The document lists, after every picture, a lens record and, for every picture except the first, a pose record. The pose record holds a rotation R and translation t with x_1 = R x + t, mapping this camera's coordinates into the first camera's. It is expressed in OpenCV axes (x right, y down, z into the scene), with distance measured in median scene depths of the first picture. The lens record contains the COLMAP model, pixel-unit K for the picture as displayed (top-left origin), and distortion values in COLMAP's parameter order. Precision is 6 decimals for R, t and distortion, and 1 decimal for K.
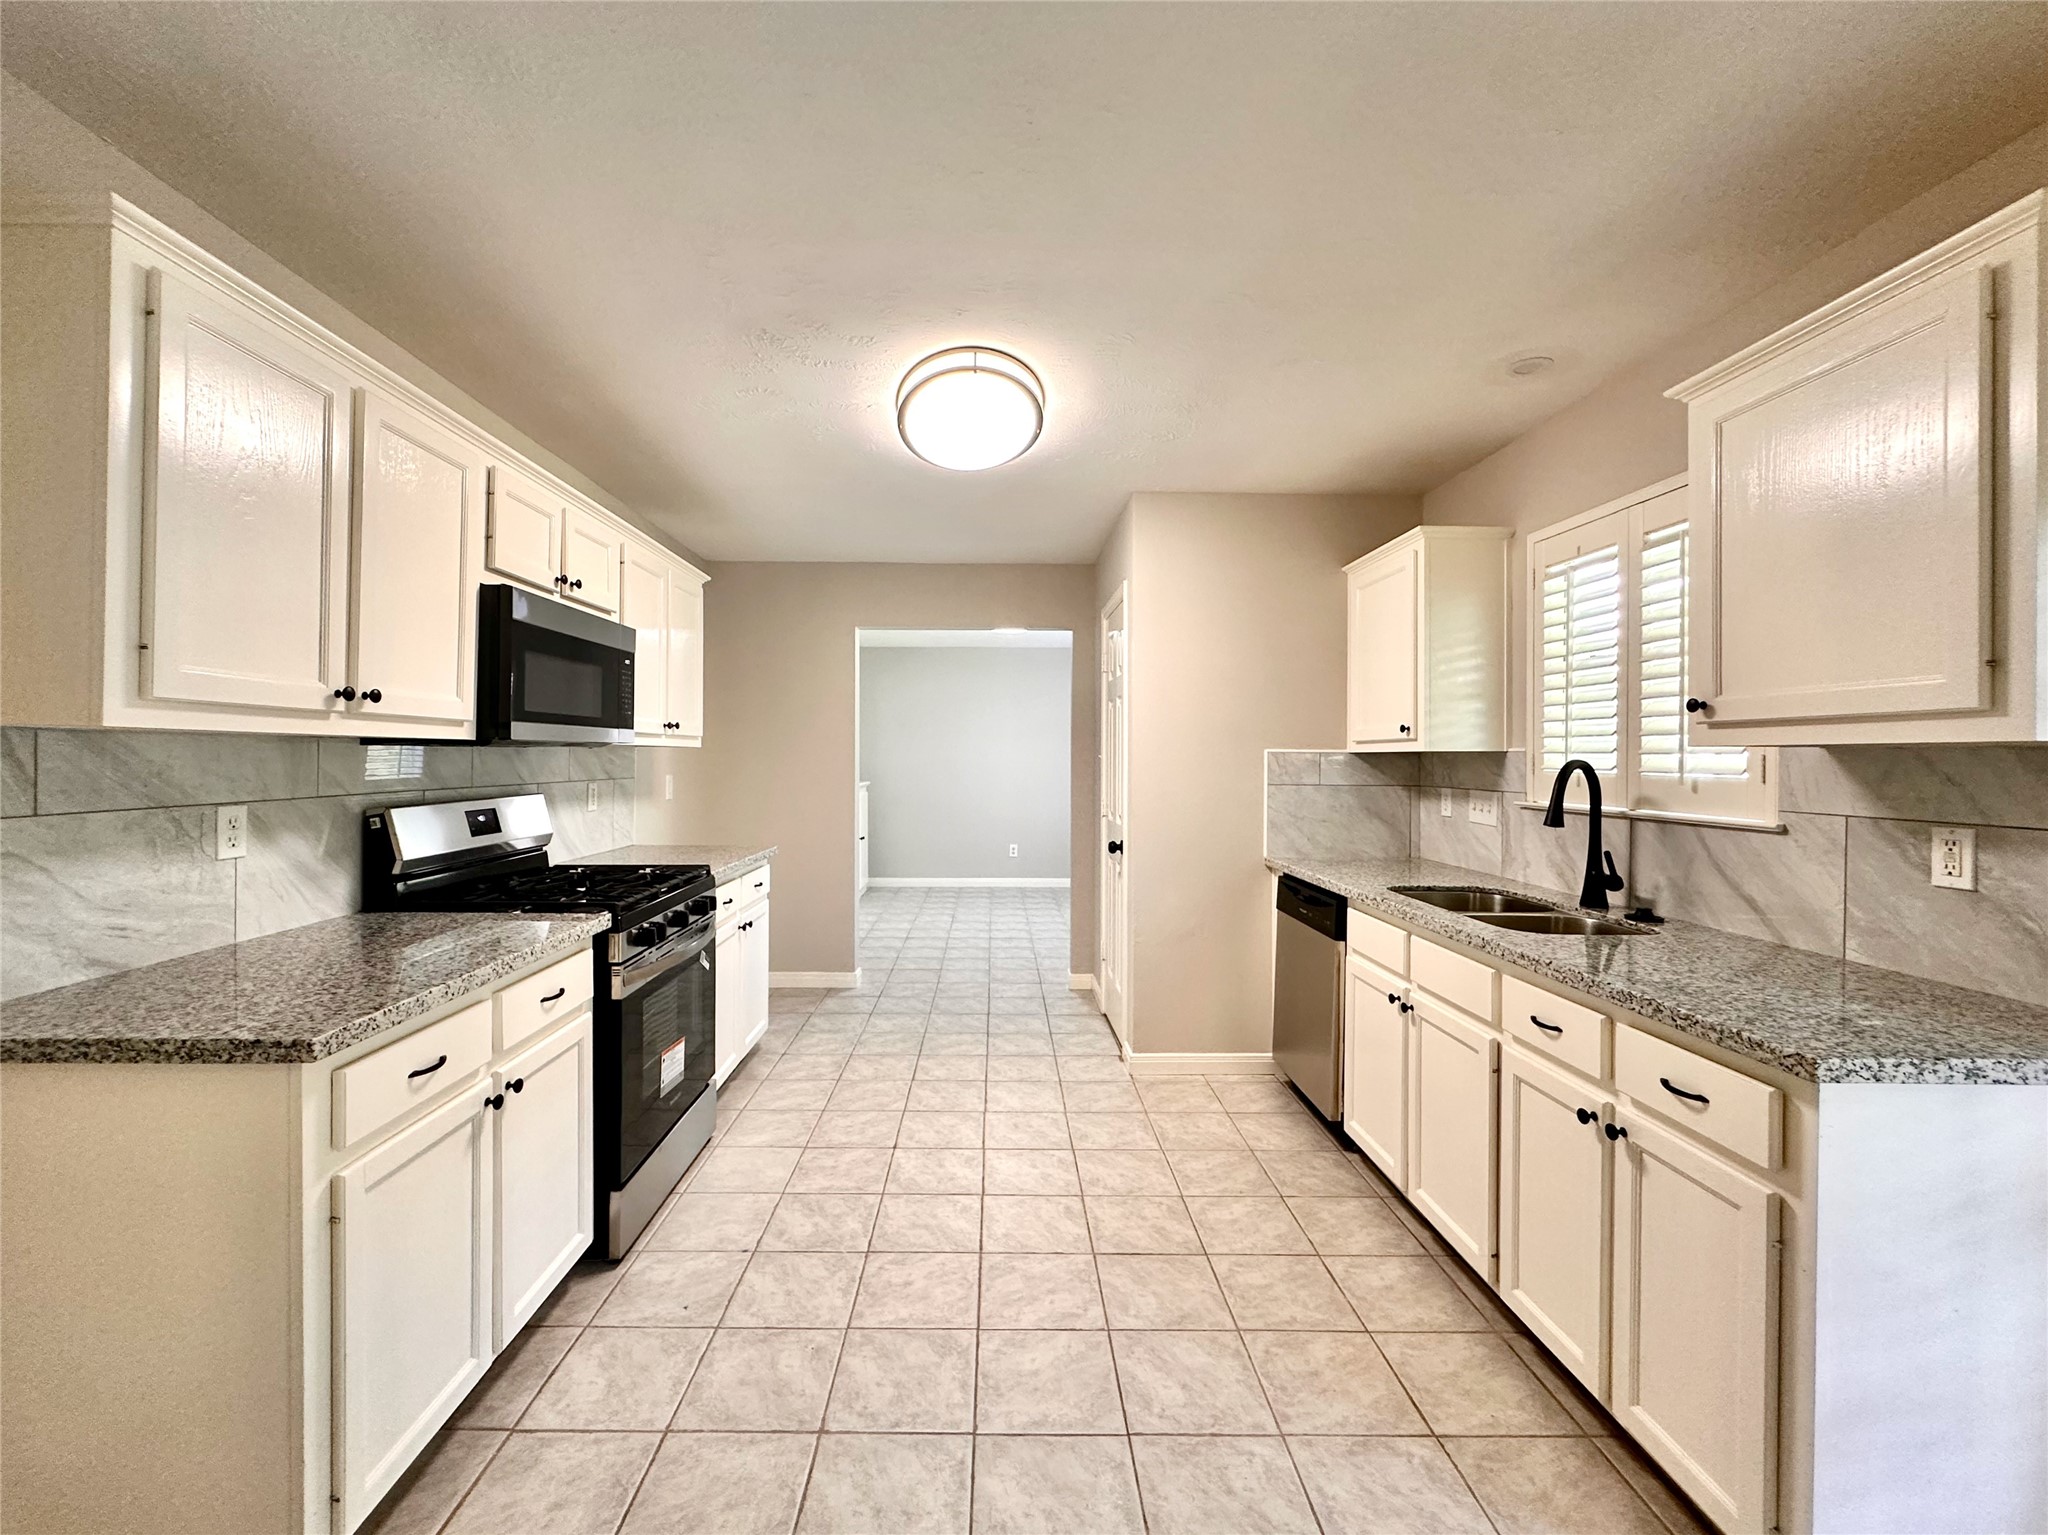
lens RADIAL K [[849.4, 0, 1024.0], [0, 849.4, 767.5], [0, 0, 1]] dist [-0.001571, 0.000227]
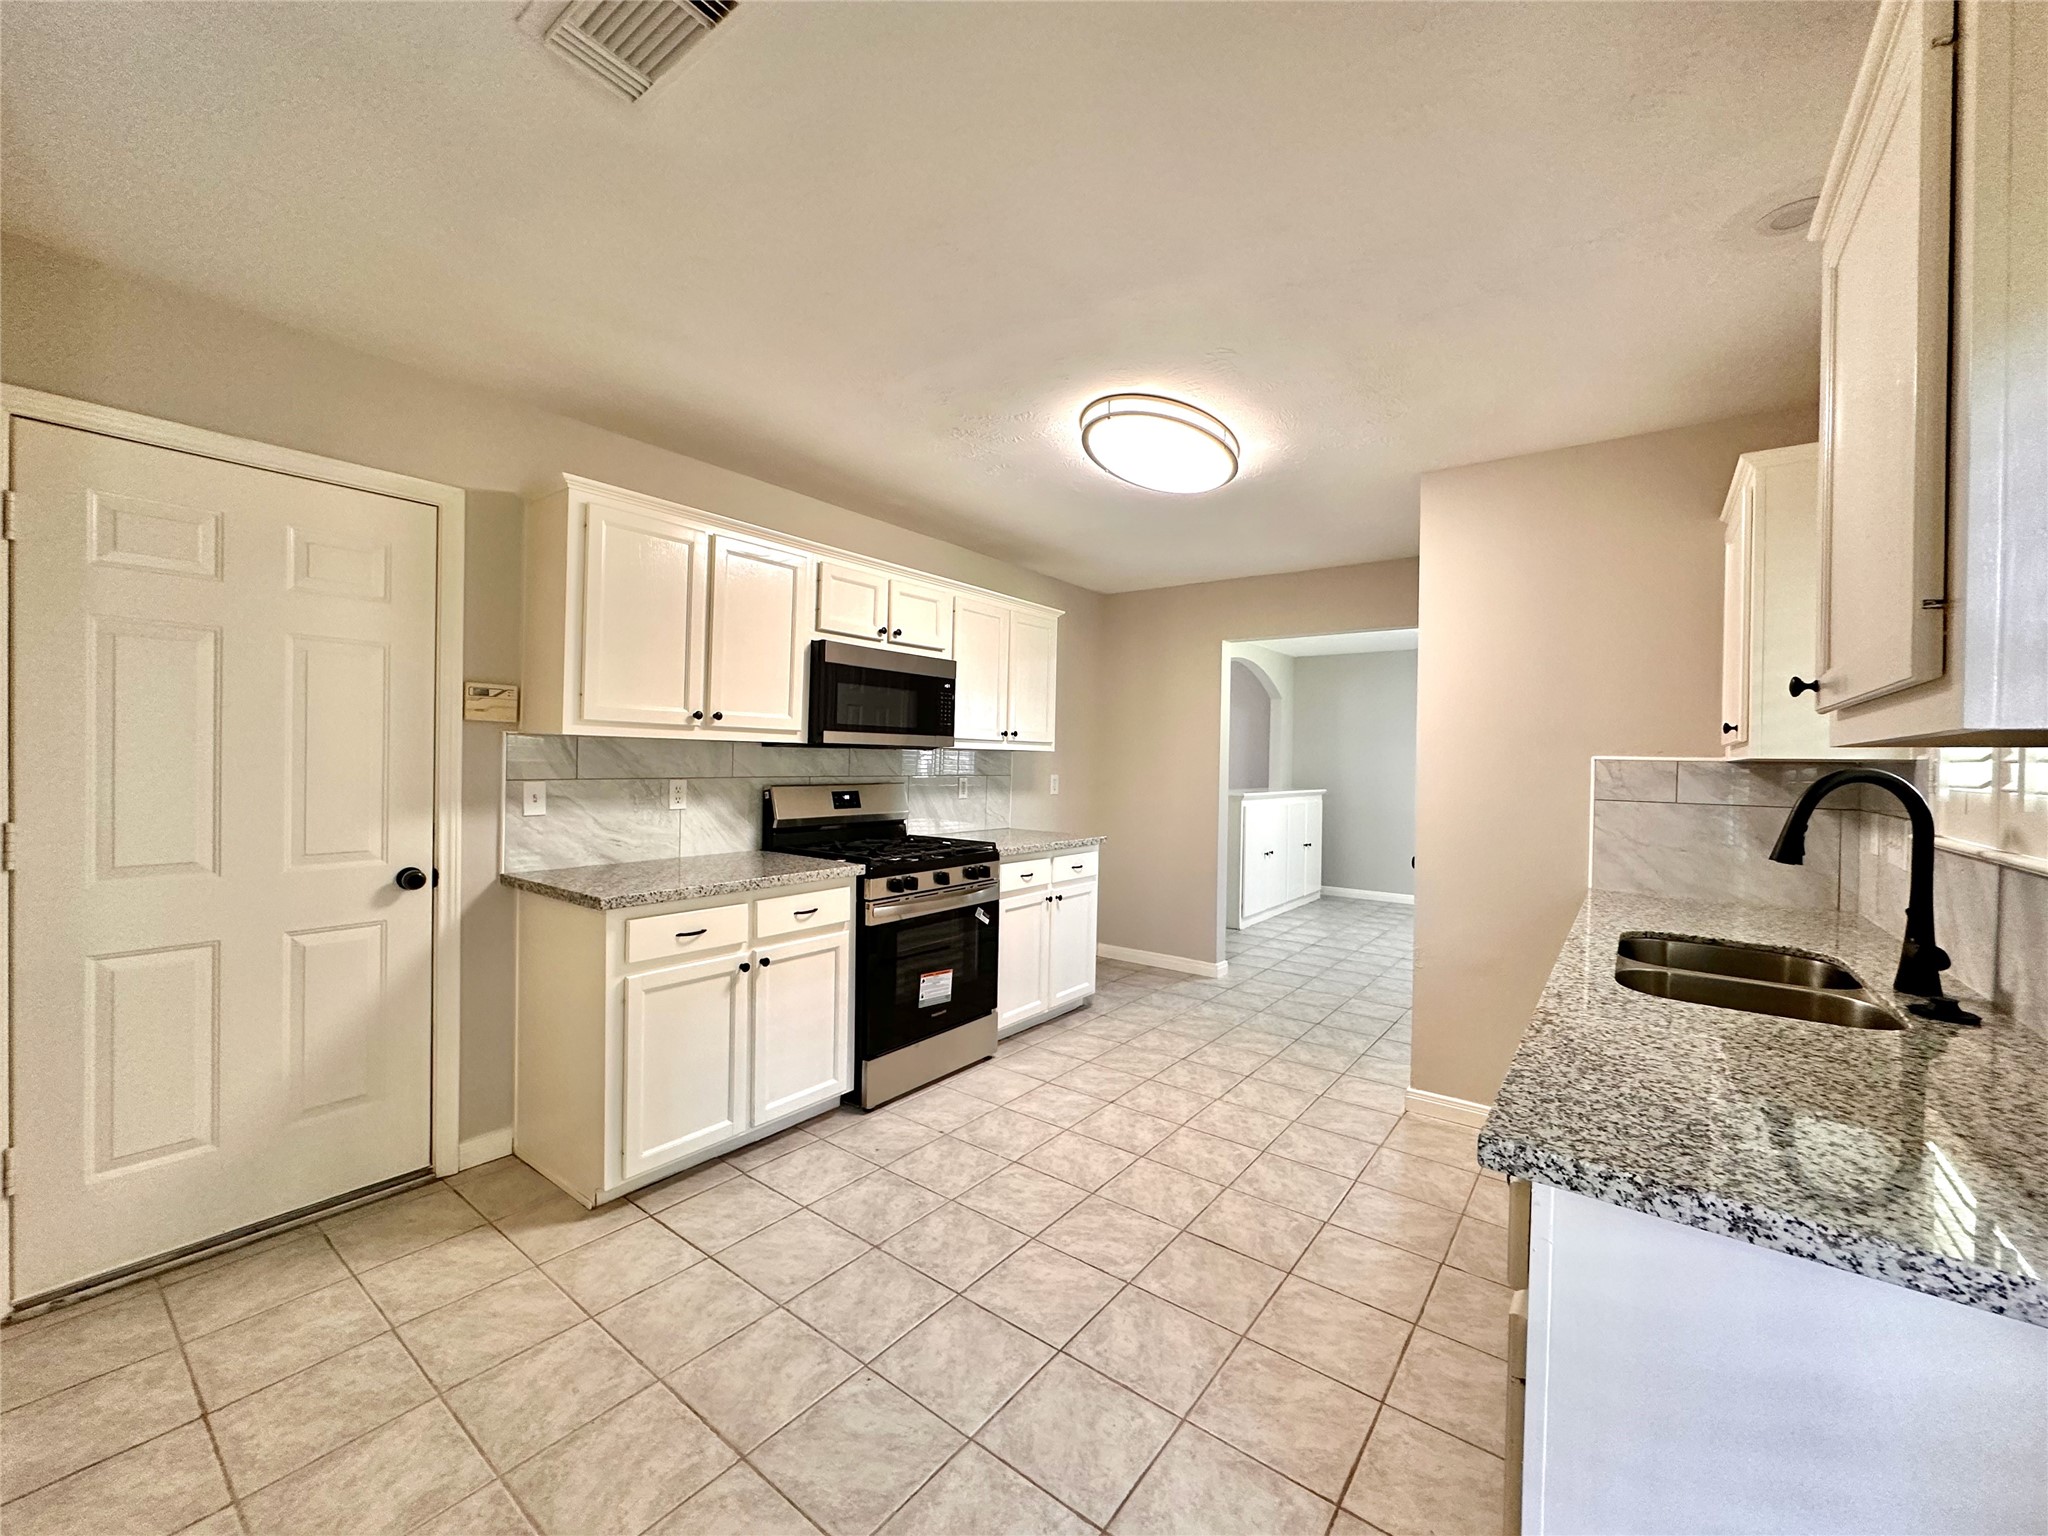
lens RADIAL K [[818.8, 0, 1011.7], [0, 818.8, 773.1], [0, 0, 1]] dist [-0.001971, 0.000561]
pose [[0.787225, 0.020406, -0.616328, 0.543085], [-0.022324, 0.999740, 0.004586, 0.006262], [0.616262, 0.010149, 0.787476, 0.065657]]
